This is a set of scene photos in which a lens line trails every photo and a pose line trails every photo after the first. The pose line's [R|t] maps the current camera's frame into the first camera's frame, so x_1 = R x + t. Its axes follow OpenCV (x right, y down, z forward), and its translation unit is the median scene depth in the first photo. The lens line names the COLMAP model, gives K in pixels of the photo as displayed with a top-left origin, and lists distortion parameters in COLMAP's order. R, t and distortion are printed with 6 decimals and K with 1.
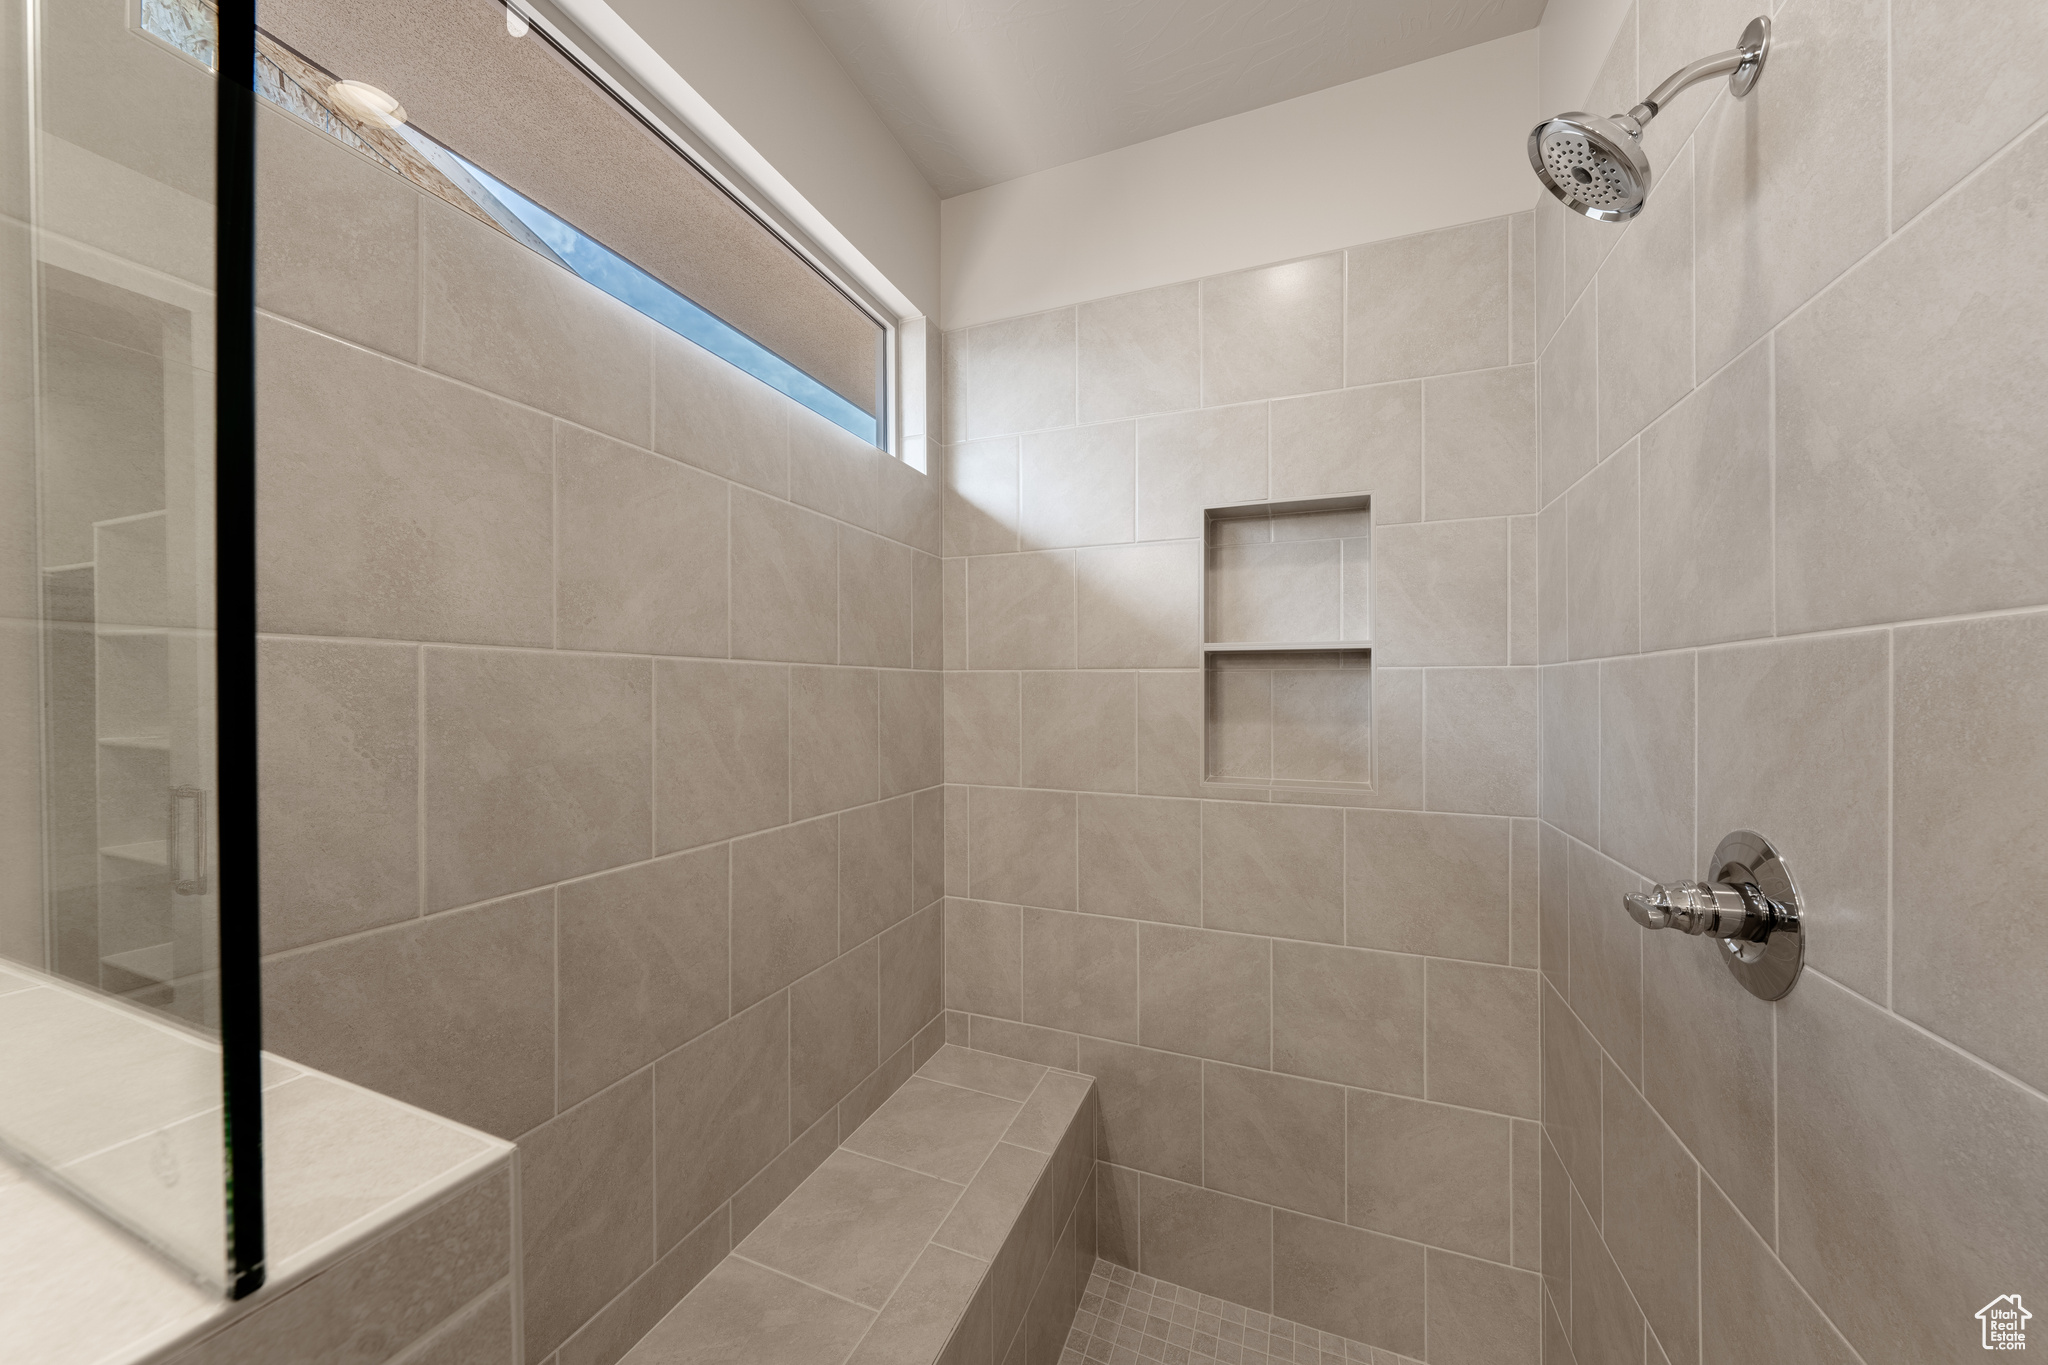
lens RADIAL K [[715.4, 0, 1024.6], [0, 715.4, 689.6], [0, 0, 1]] dist [-0.003145, 0.000489]
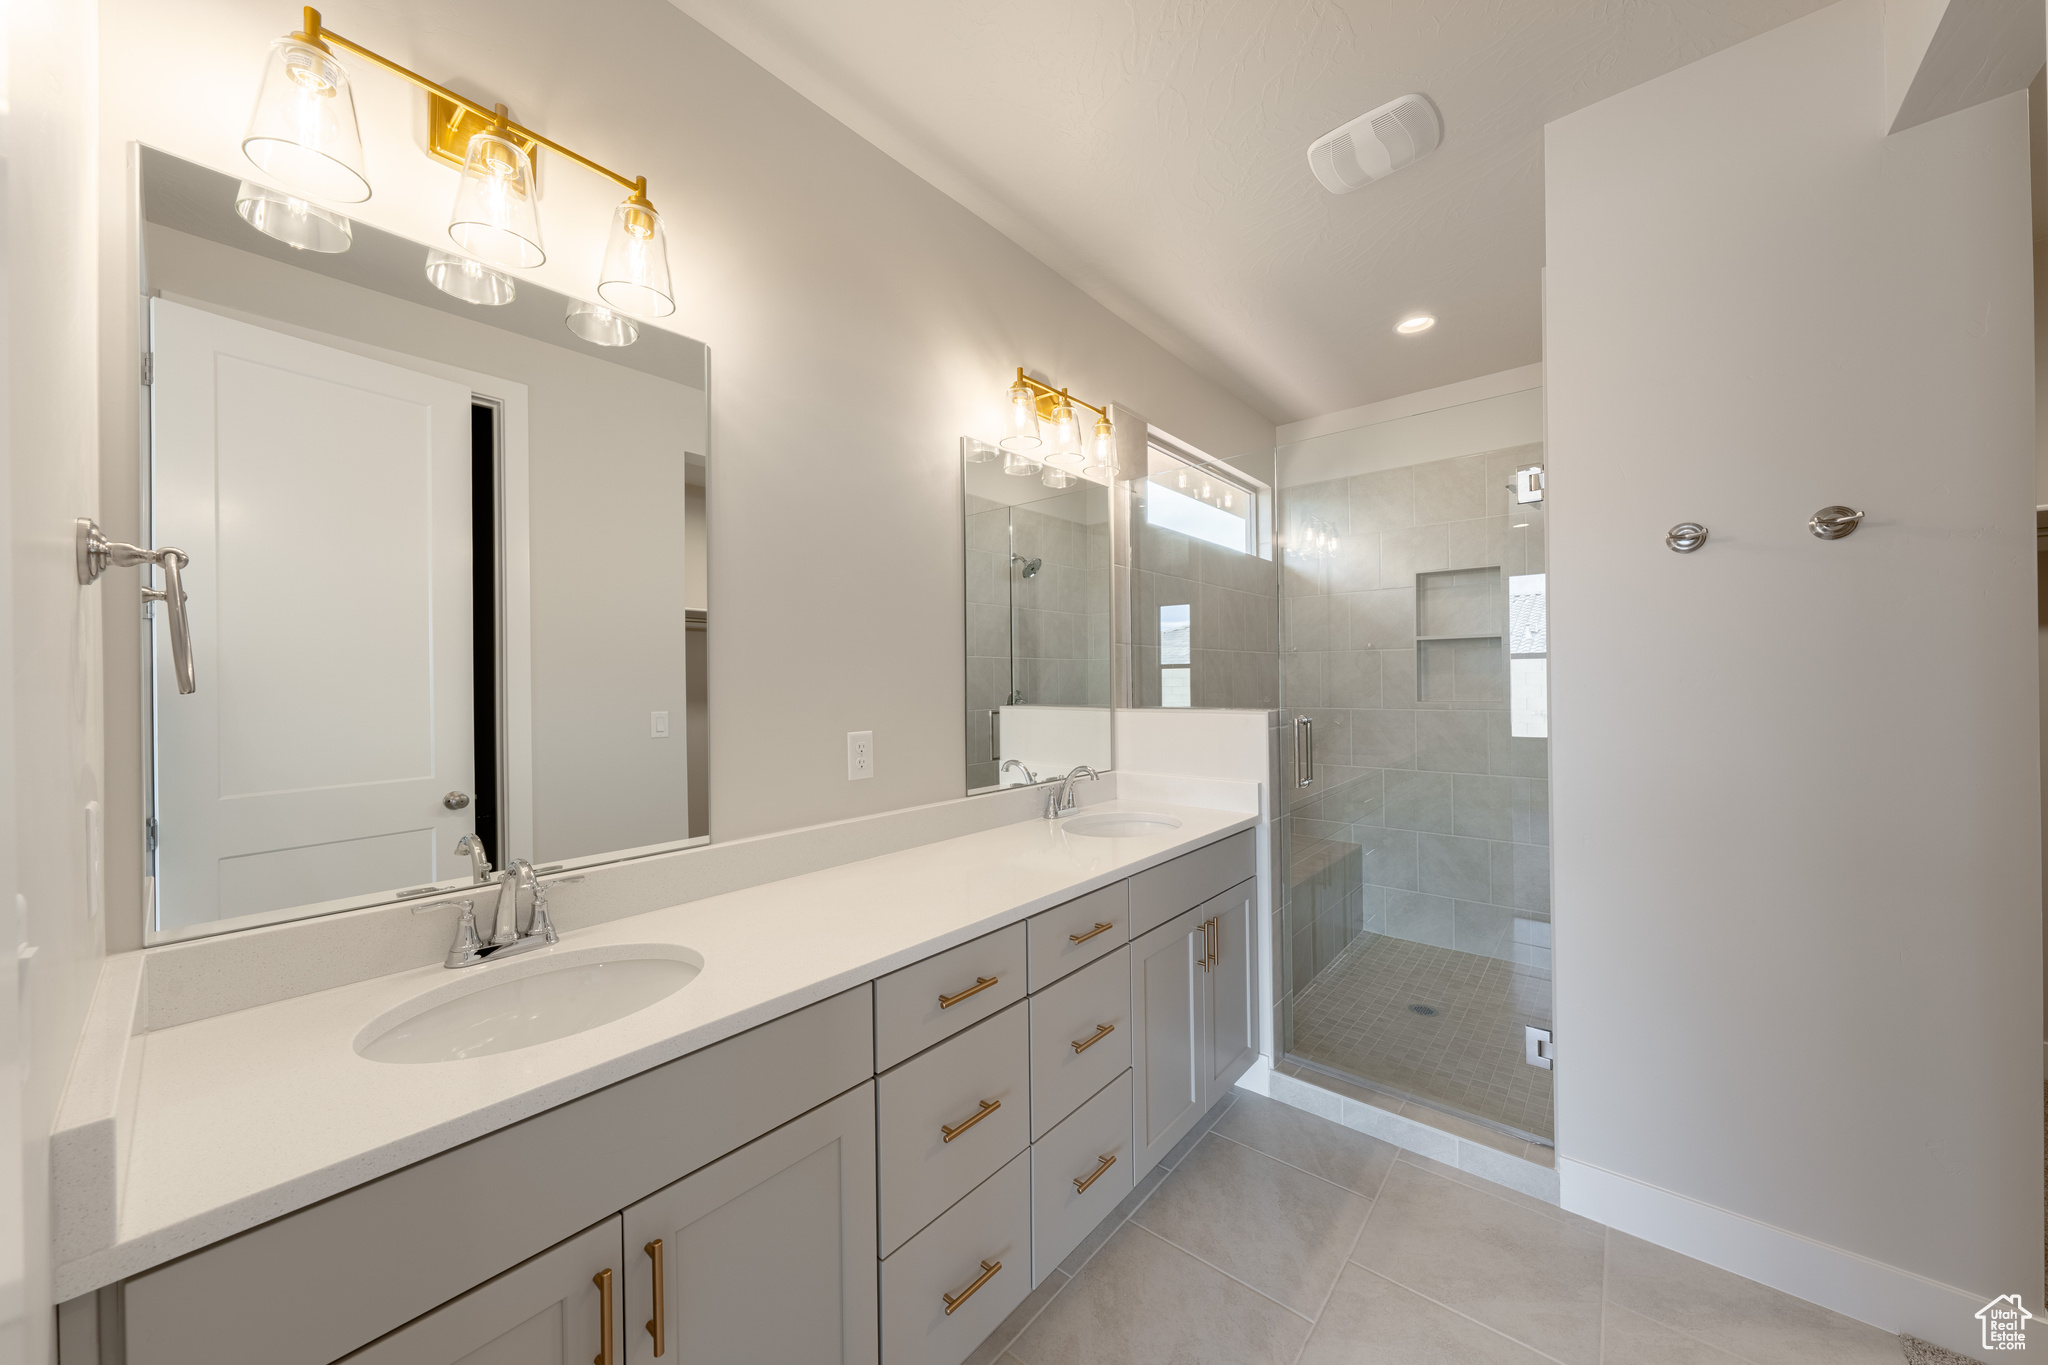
lens RADIAL K [[715.4, 0, 1009.6], [0, 715.4, 685.4], [0, 0, 1]] dist [-0.003145, 0.000489]
pose [[0.940879, -0.009176, -0.338619, -0.165833], [0.010456, 0.999943, 0.001955, 0.062954], [0.338582, -0.005380, 0.940921, -1.381973]]
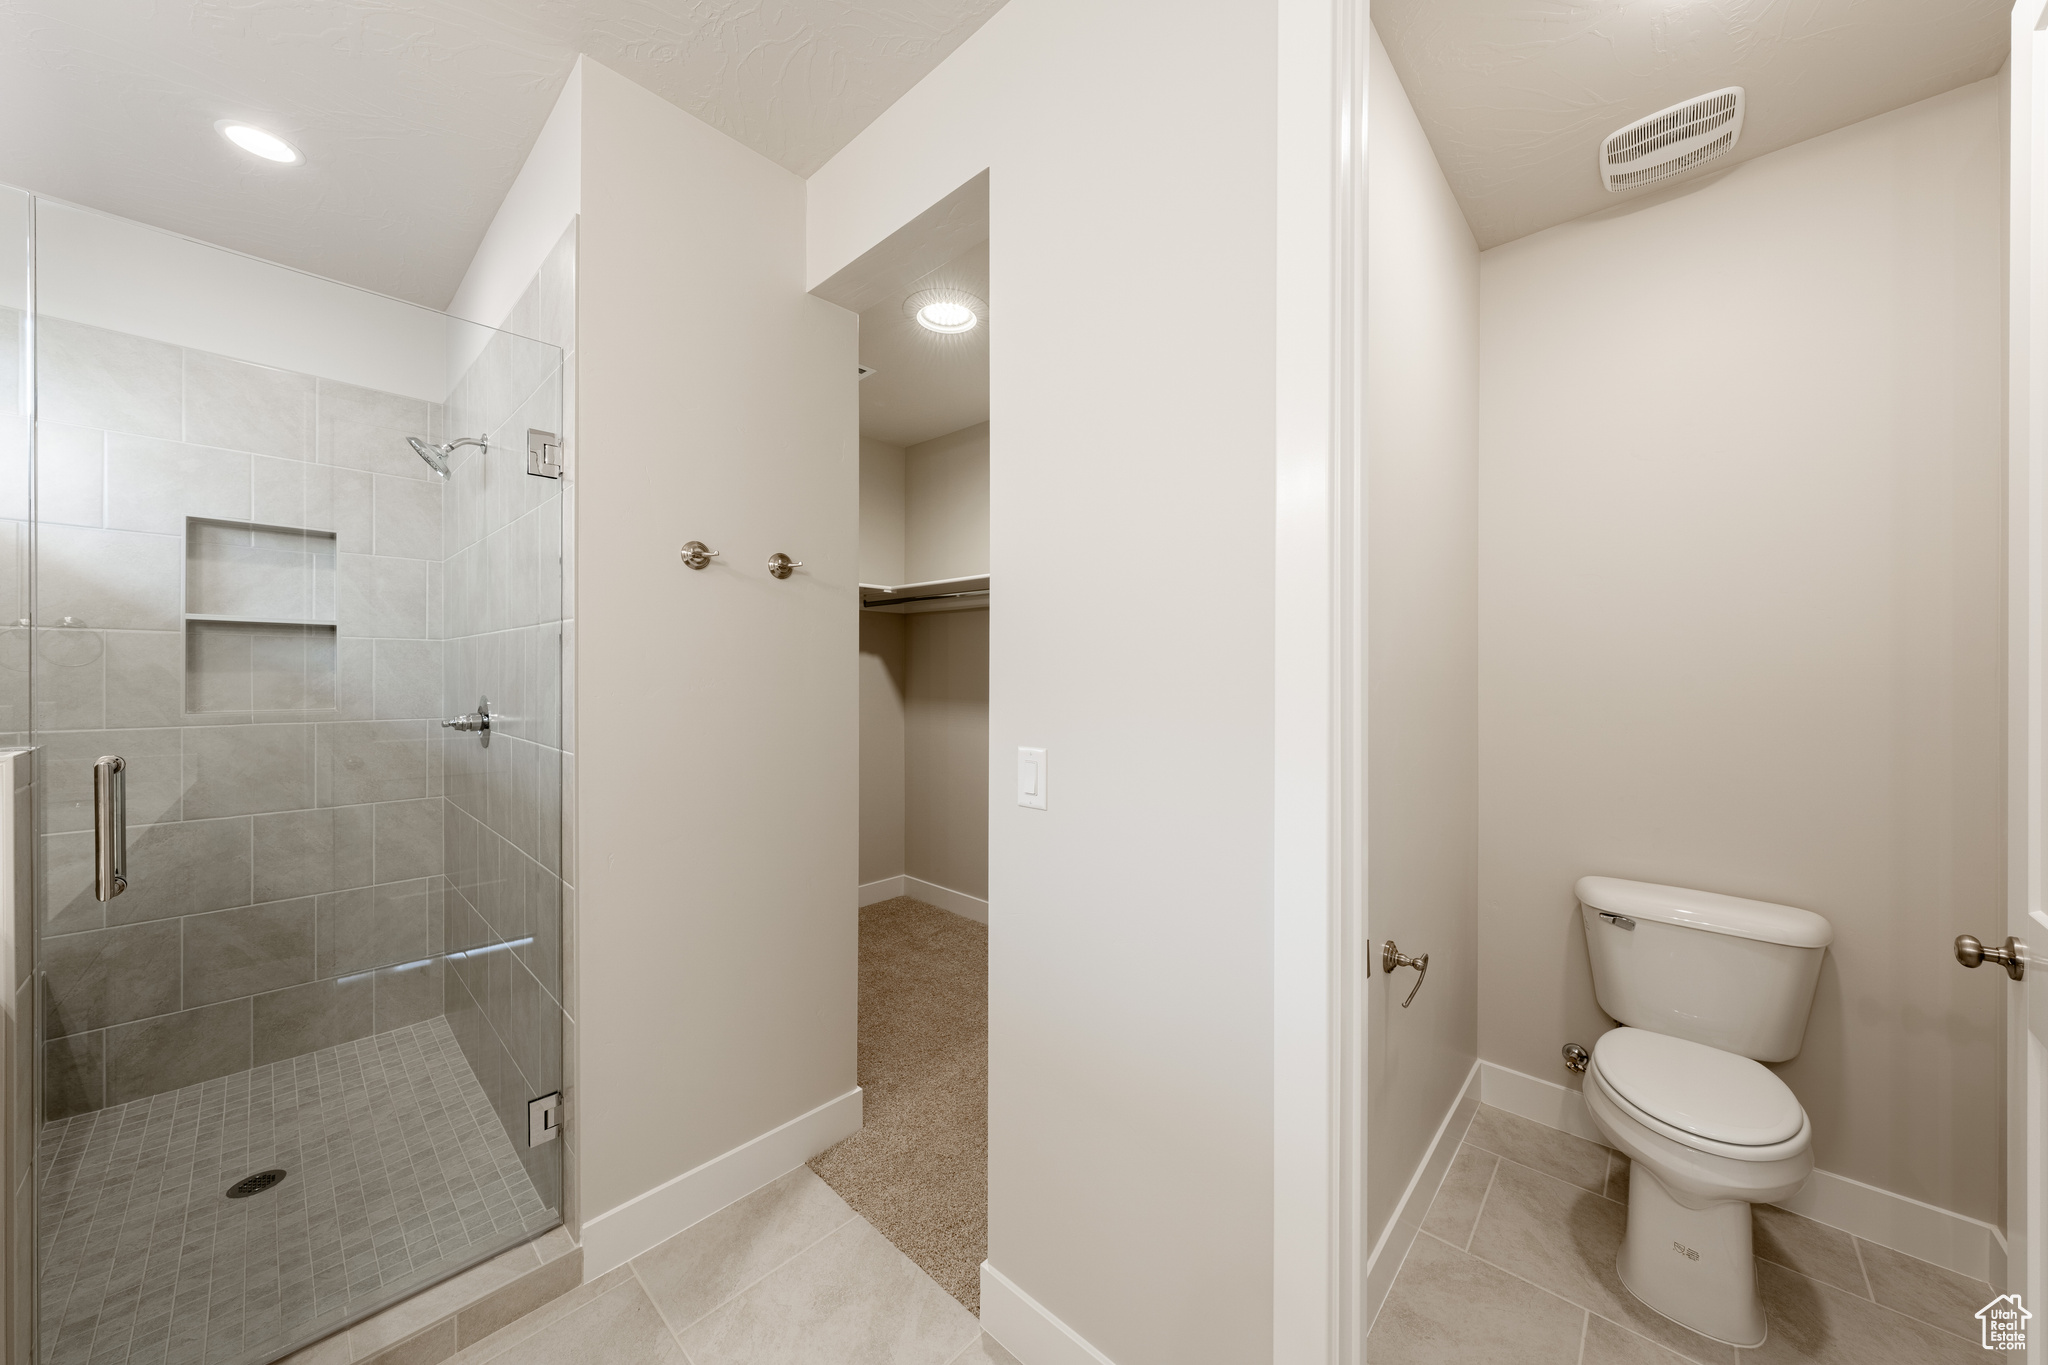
lens RADIAL K [[715.4, 0, 1018.9], [0, 715.4, 677.2], [0, 0, 1]] dist [-0.003145, 0.000489]
pose [[0.359773, 0.000882, 0.933040, -0.440252], [-0.004452, 0.999990, 0.000771, 0.048378], [-0.933029, -0.004431, 0.359773, -0.962696]]
